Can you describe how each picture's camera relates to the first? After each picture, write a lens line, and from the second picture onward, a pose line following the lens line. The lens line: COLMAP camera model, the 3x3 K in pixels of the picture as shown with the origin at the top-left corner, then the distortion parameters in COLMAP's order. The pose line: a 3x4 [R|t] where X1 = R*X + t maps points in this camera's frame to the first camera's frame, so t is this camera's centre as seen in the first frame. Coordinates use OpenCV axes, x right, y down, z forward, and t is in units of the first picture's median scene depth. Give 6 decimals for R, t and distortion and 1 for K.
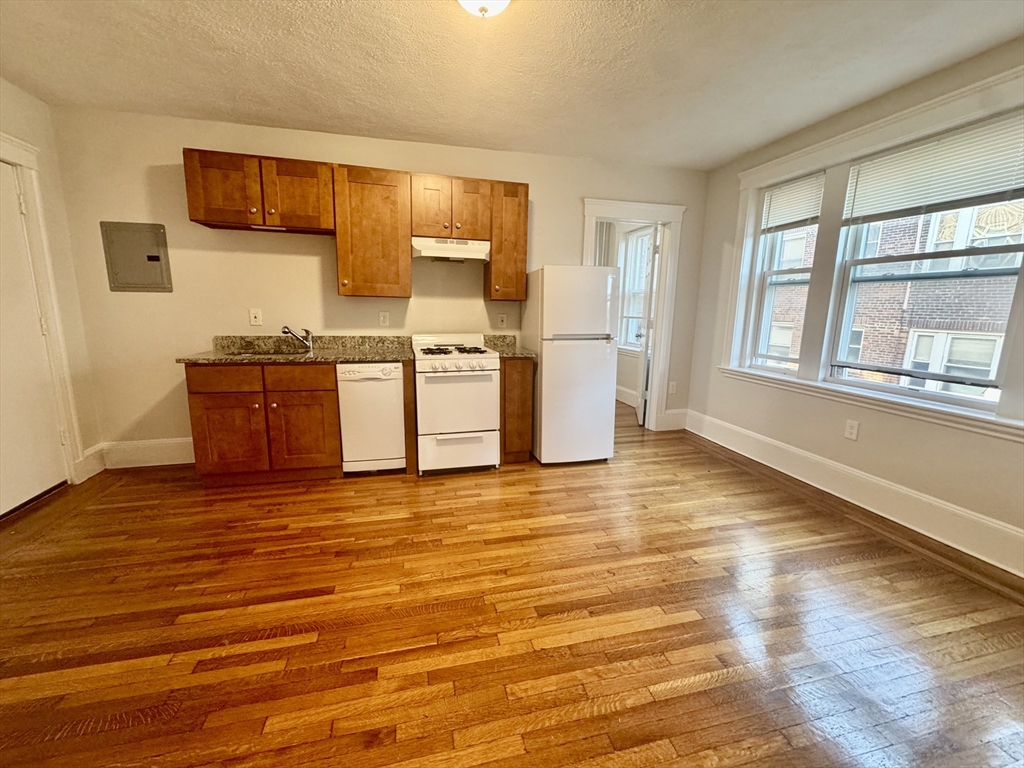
lens RADIAL K [[409.0, 0, 496.8], [0, 409.0, 378.7], [0, 0, 1]] dist [-0.000133, 0.000464]
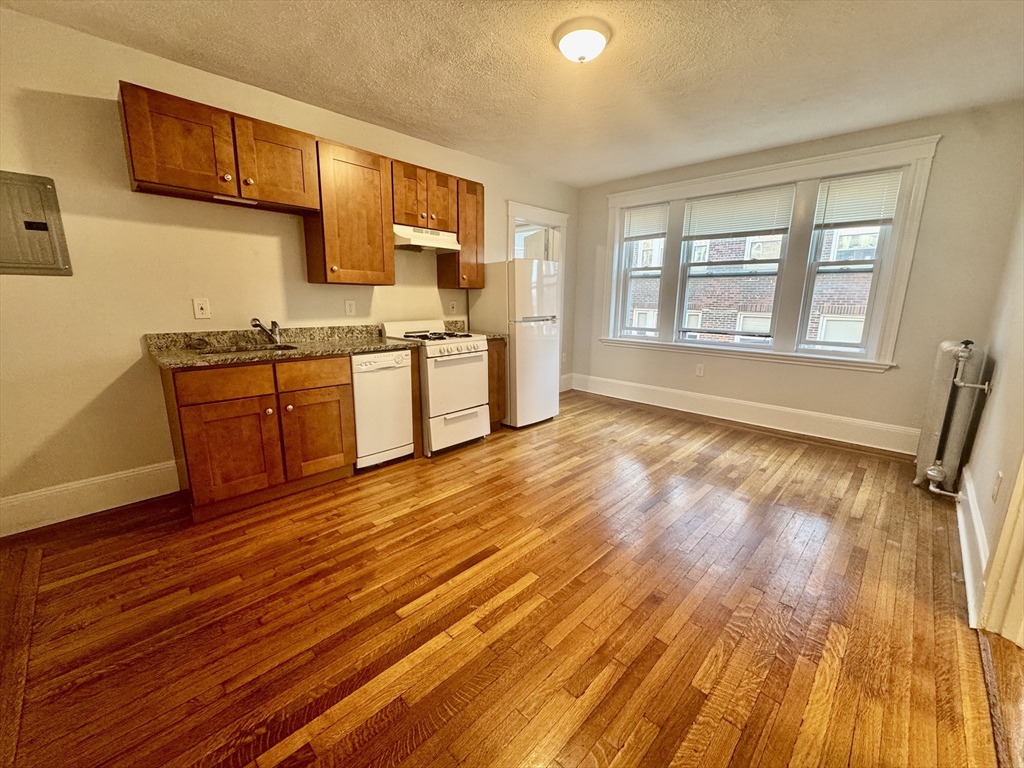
lens RADIAL K [[409.0, 0, 483.7], [0, 409.0, 378.4], [0, 0, 1]] dist [-0.000133, 0.000464]
pose [[0.863470, -0.106023, 0.493131, -0.585692], [0.092653, 0.994363, 0.051554, -0.003539], [-0.495817, 0.001175, 0.868426, 0.026812]]
